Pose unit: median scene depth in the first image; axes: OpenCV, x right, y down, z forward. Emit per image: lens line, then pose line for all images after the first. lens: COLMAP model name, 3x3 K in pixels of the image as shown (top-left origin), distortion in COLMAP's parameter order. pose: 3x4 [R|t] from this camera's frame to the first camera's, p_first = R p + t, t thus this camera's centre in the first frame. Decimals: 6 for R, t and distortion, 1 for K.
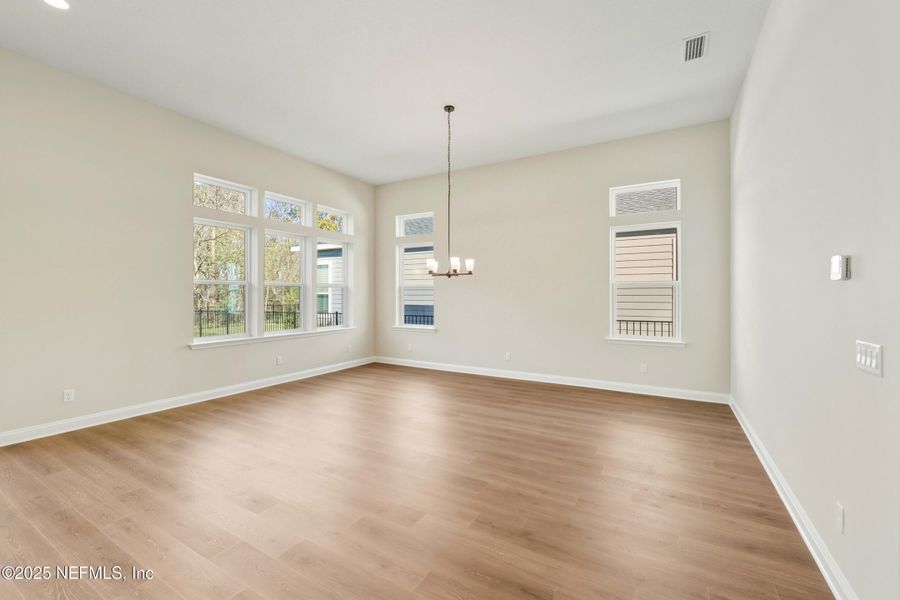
lens RADIAL K [[374.3, 0, 445.6], [0, 374.3, 296.1], [0, 0, 1]] dist [-0.003122, -0.000536]
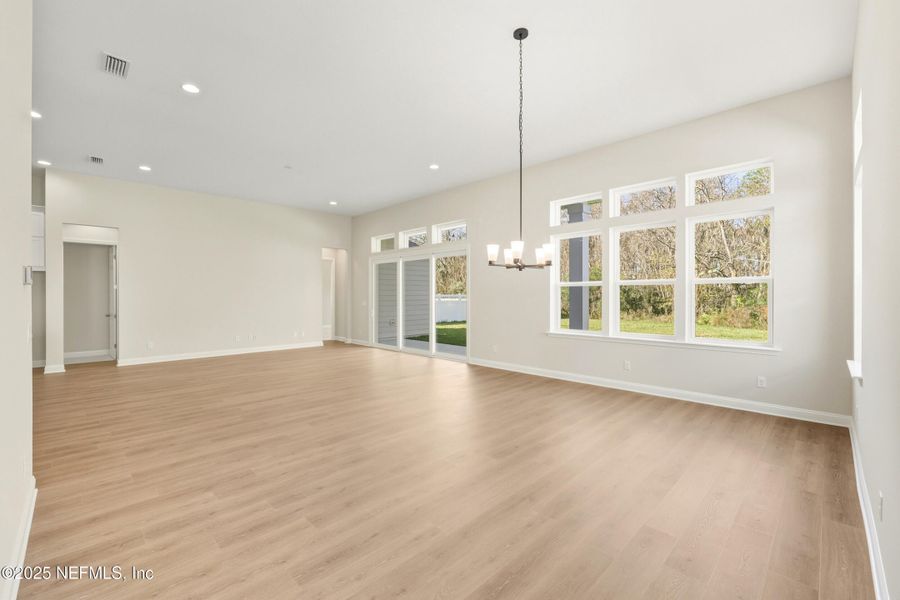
lens RADIAL K [[377.3, 0, 448.8], [0, 377.3, 293.6], [0, 0, 1]] dist [-0.004059, 0.001296]
pose [[-0.240793, -0.004237, -0.970567, 0.530009], [-0.000322, 0.999991, -0.004286, -0.001541], [0.970577, -0.000720, -0.240792, 0.738491]]
